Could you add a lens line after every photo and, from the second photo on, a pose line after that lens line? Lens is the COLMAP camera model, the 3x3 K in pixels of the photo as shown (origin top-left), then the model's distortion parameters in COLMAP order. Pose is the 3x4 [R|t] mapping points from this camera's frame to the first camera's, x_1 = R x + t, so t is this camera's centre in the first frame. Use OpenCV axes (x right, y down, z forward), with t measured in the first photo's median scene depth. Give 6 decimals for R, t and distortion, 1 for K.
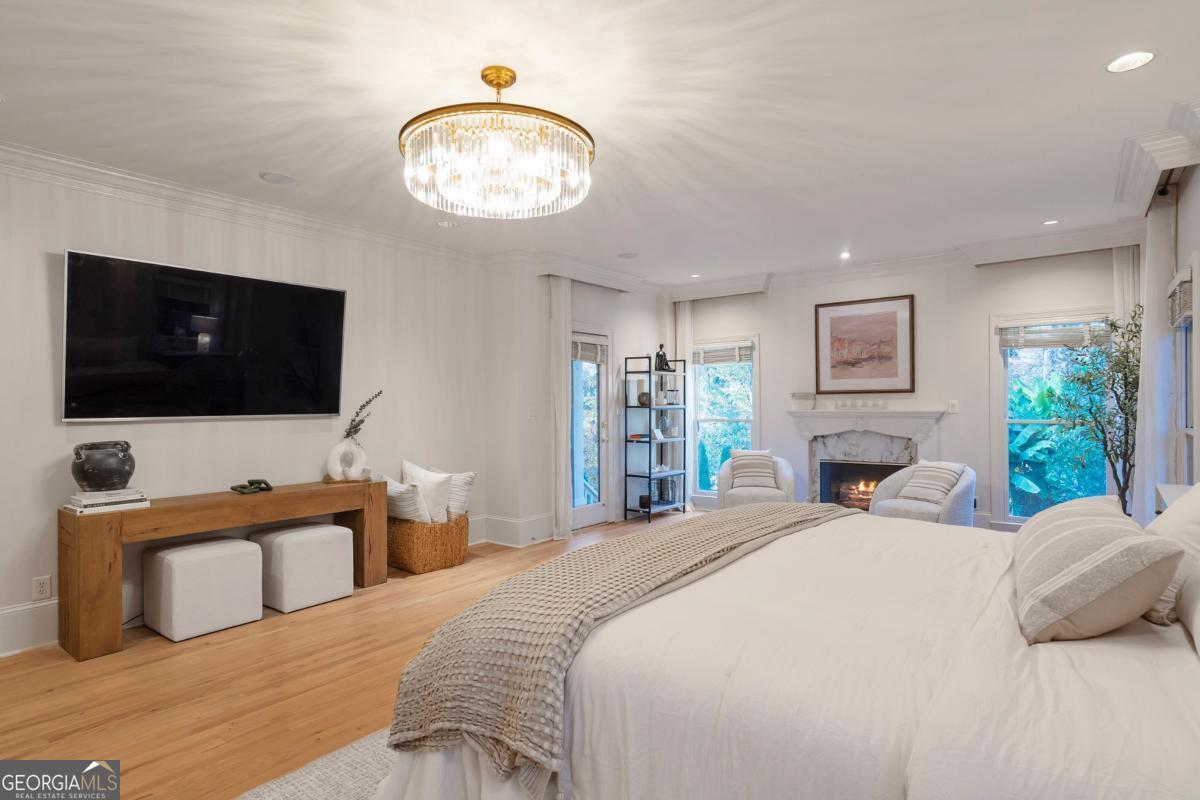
lens RADIAL K [[626.9, 0, 604.9], [0, 626.9, 401.7], [0, 0, 1]] dist [-0.000354, 0.000242]
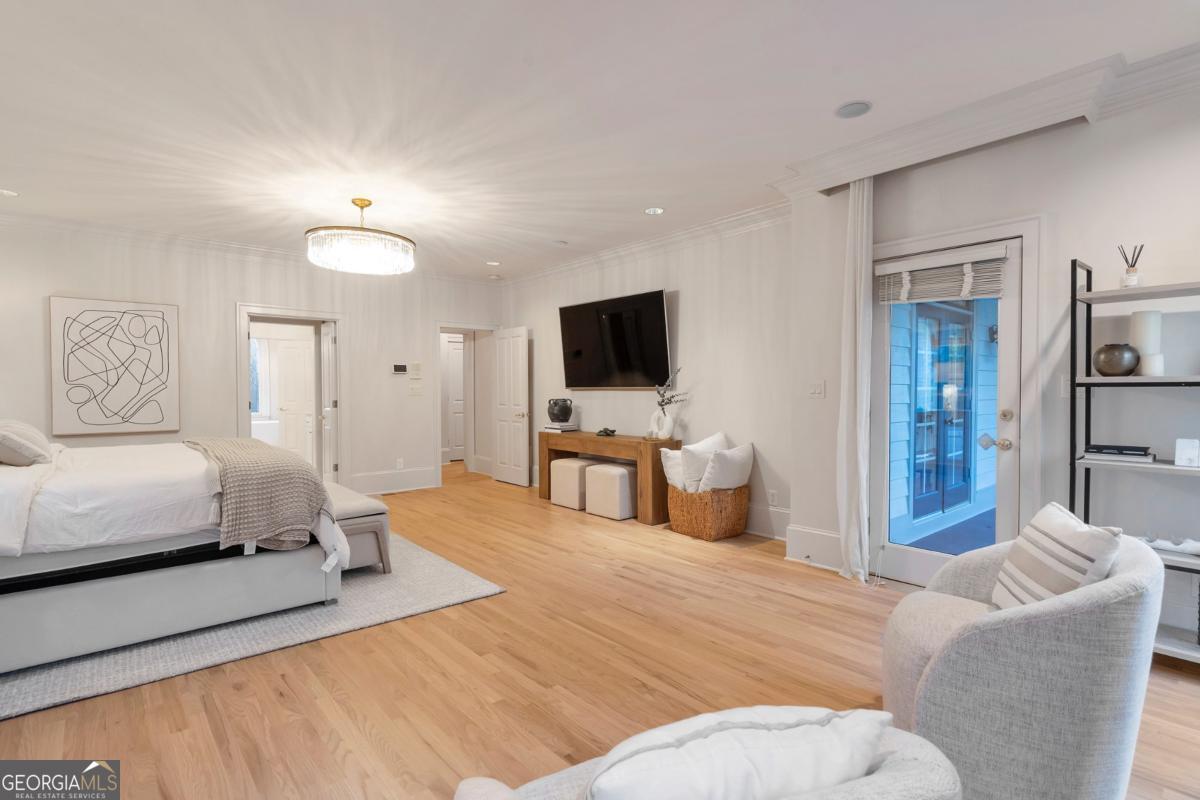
lens RADIAL K [[593.7, 0, 609.0], [0, 593.7, 398.7], [0, 0, 1]] dist [-0.000126, -0.000236]
pose [[-0.204865, 0.023678, -0.978504, 0.538588], [0.005504, 0.999719, 0.023039, 0.010666], [0.978775, -0.000666, -0.204938, 0.791022]]
